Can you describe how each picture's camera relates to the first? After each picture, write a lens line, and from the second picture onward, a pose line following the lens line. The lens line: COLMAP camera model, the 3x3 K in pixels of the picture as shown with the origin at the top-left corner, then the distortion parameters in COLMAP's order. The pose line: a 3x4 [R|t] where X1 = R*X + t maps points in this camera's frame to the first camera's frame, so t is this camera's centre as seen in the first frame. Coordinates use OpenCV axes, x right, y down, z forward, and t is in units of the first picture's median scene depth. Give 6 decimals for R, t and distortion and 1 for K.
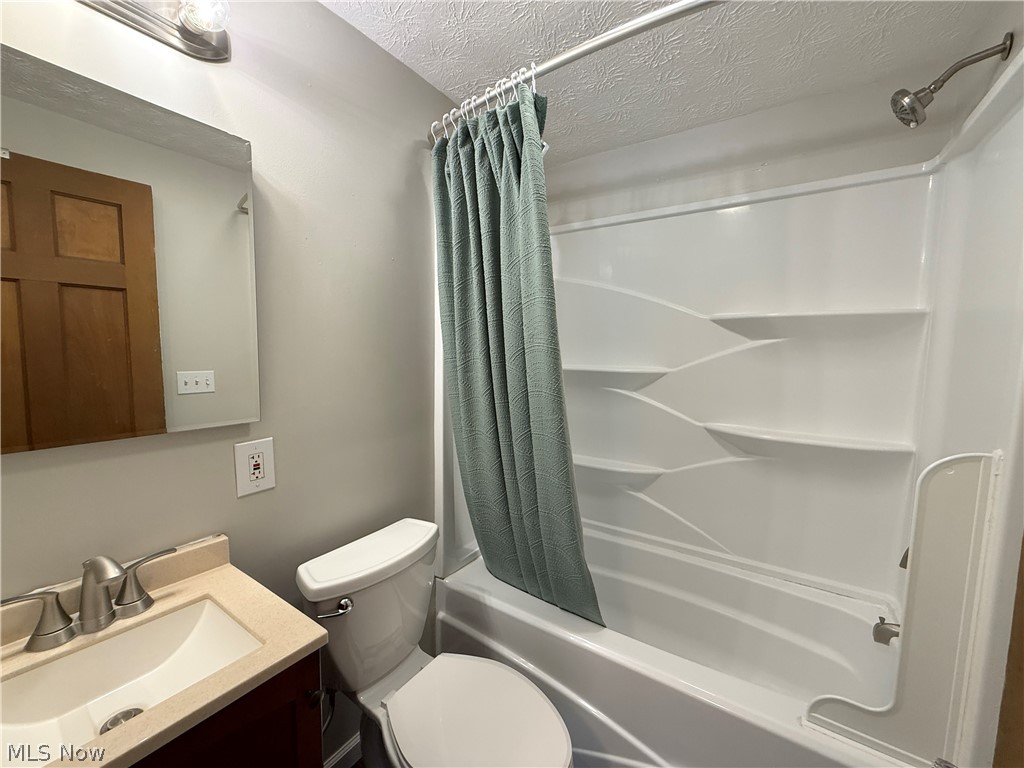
lens RADIAL K [[409.3, 0, 511.8], [0, 409.3, 383.7], [0, 0, 1]] dist [0.000687, 0.000054]
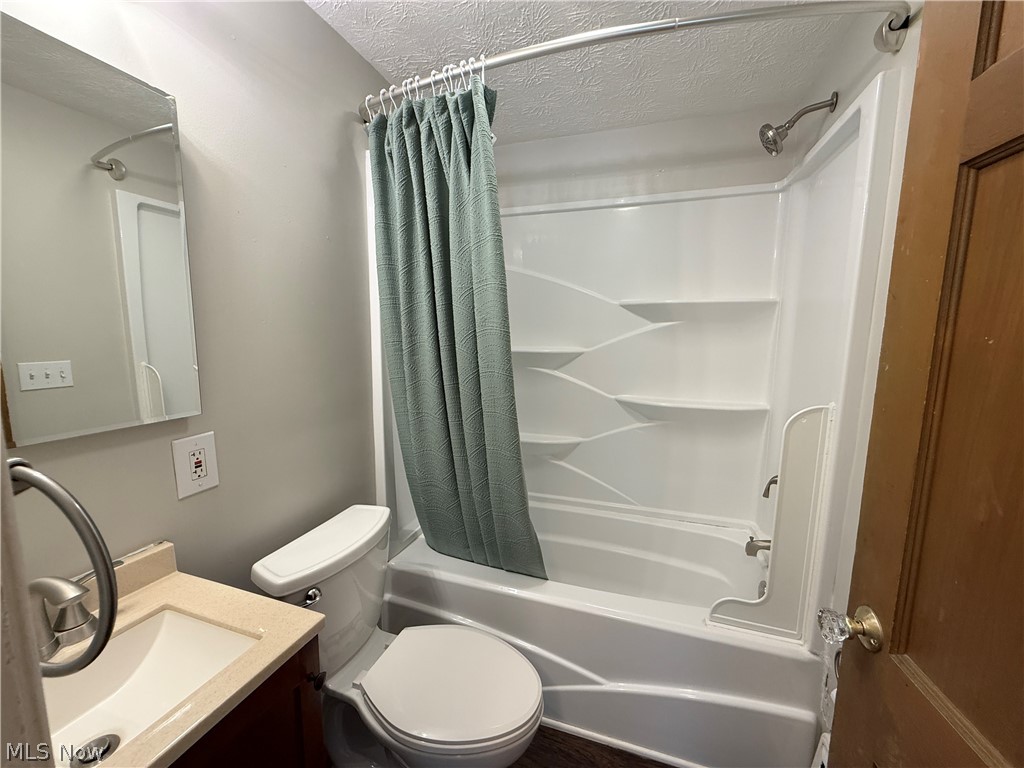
lens RADIAL K [[409.3, 0, 510.1], [0, 409.3, 383.5], [0, 0, 1]] dist [0.000687, 0.000054]
pose [[0.965982, -0.039204, 0.255622, -0.150522], [0.027915, 0.998474, 0.047643, -0.000666], [-0.257100, -0.038887, 0.965602, -0.042178]]
